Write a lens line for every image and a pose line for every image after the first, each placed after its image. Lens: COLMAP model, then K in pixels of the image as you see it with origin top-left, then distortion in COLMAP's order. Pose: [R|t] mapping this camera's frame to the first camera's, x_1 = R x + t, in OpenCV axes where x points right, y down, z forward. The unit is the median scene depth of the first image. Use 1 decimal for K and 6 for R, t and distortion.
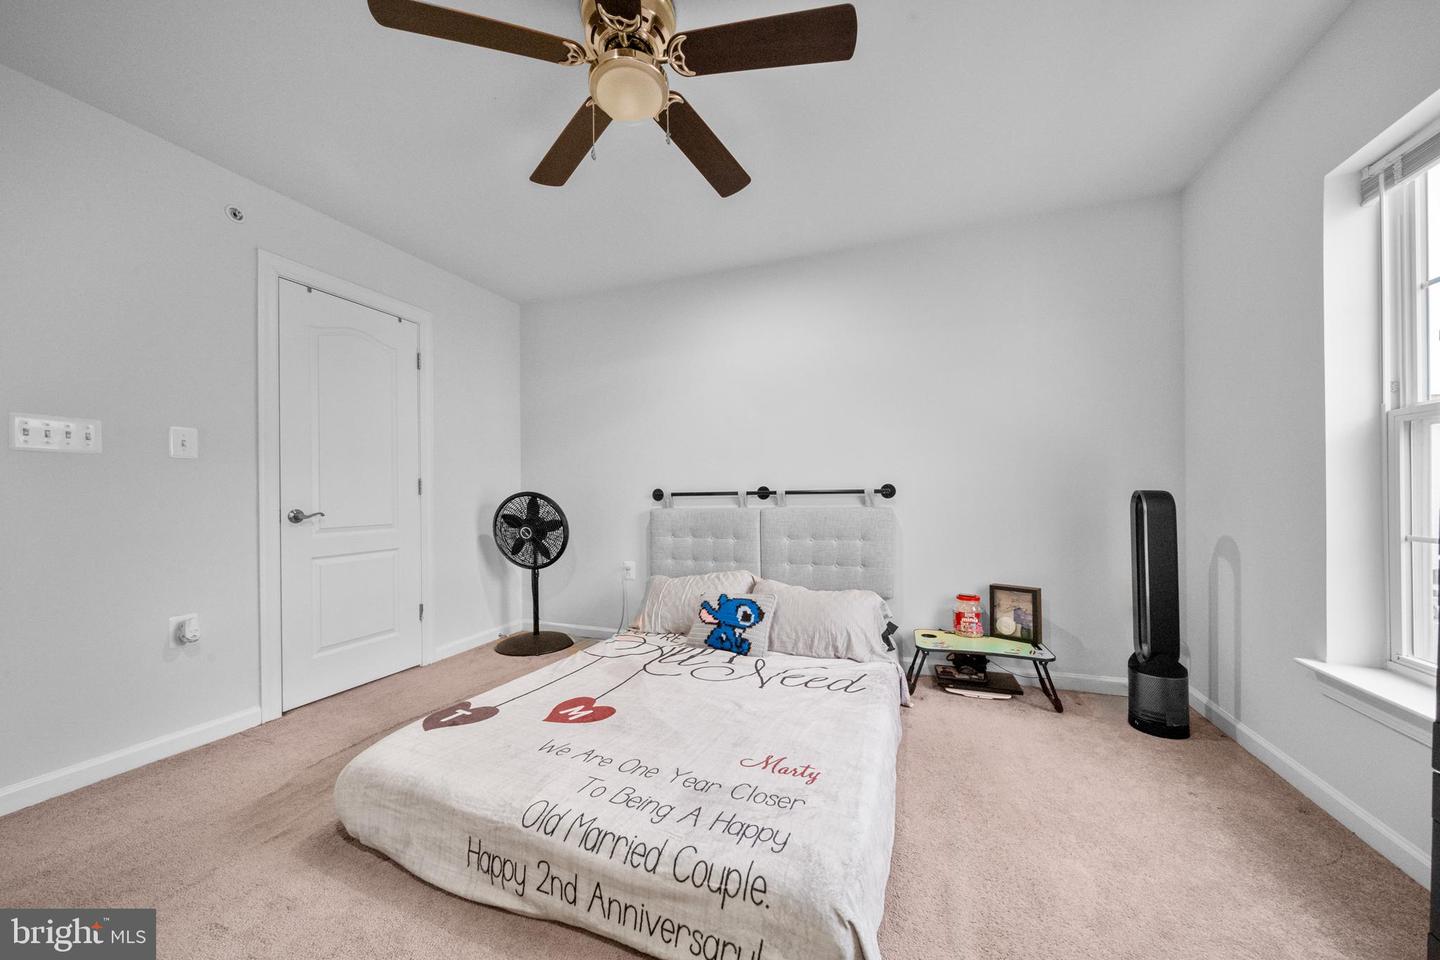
lens RADIAL K [[507.6, 0, 721.6], [0, 507.6, 473.5], [0, 0, 1]] dist [-0.001910, -0.000213]
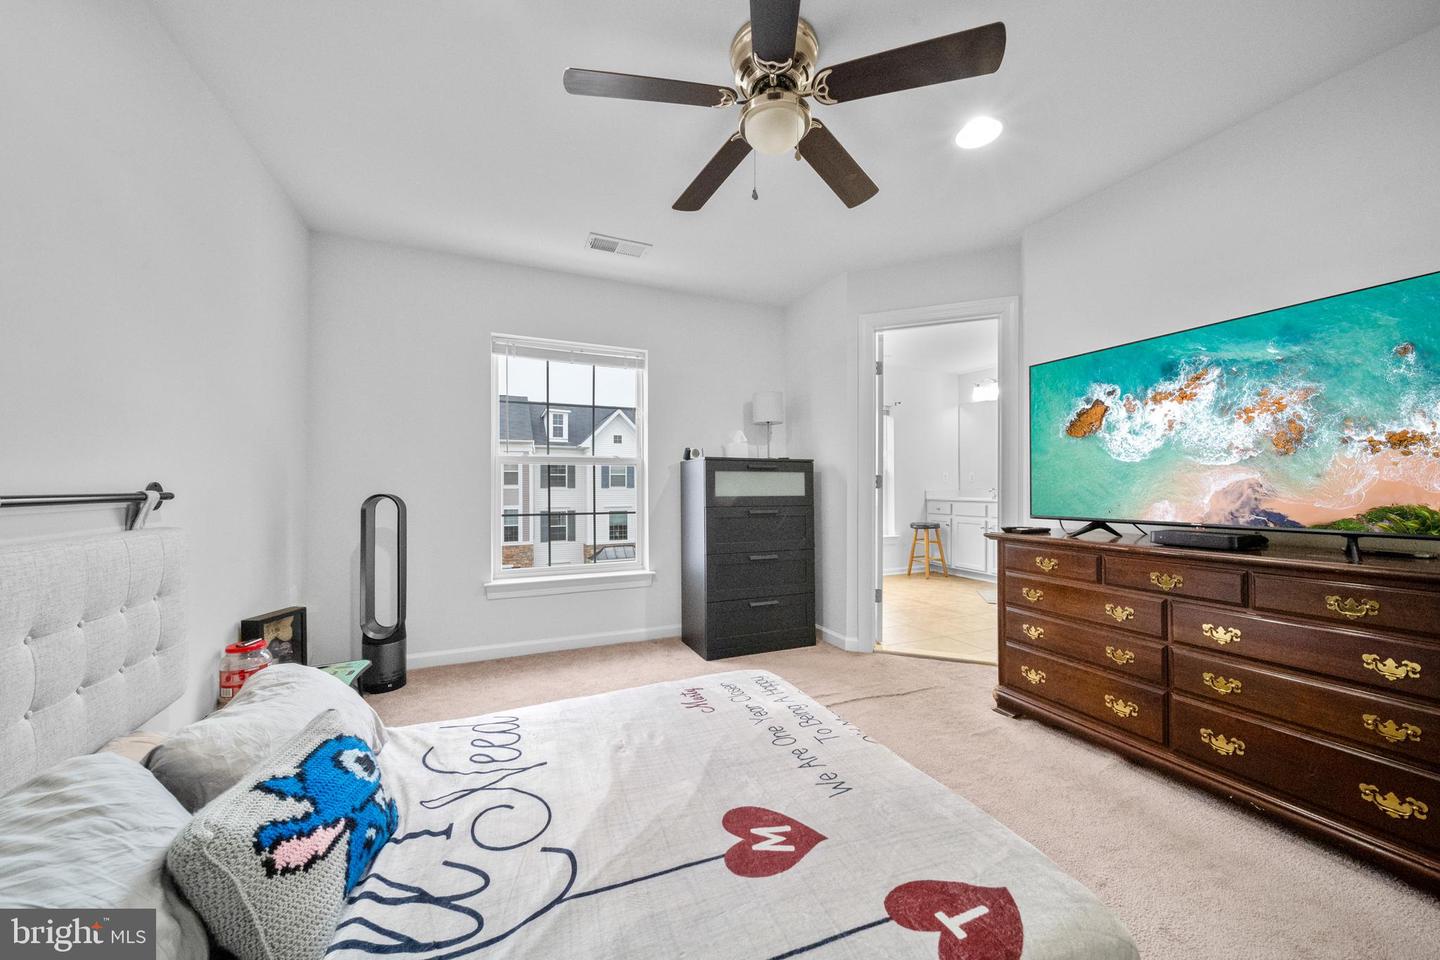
lens RADIAL K [[507.6, 0, 721.6], [0, 507.6, 473.5], [0, 0, 1]] dist [-0.001910, -0.000213]
pose [[-0.698965, 0.029540, 0.714545, -0.515046], [-0.019830, 0.997962, -0.060654, 0.037453], [-0.714881, -0.056565, -0.696955, 1.097566]]
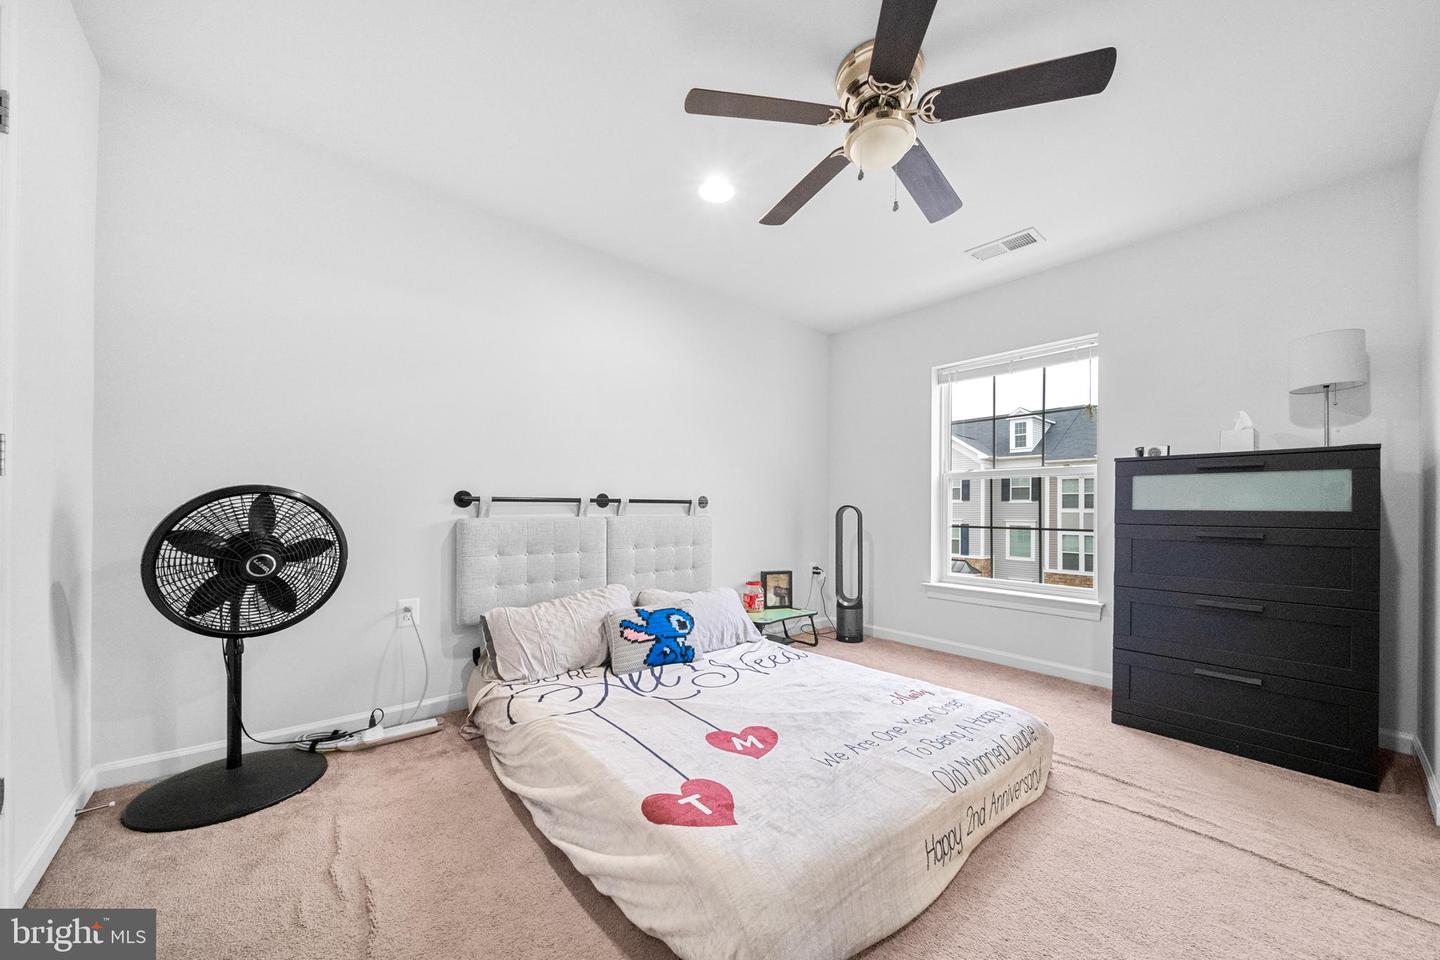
lens RADIAL K [[520.0, 0, 723.7], [0, 520.0, 493.6], [0, 0, 1]] dist [0.000169, -0.000016]
pose [[0.481266, 0.039920, 0.875665, -0.805573], [-0.046720, 0.998711, -0.019852, 0.042381], [-0.875329, -0.031357, 0.482510, 0.443180]]
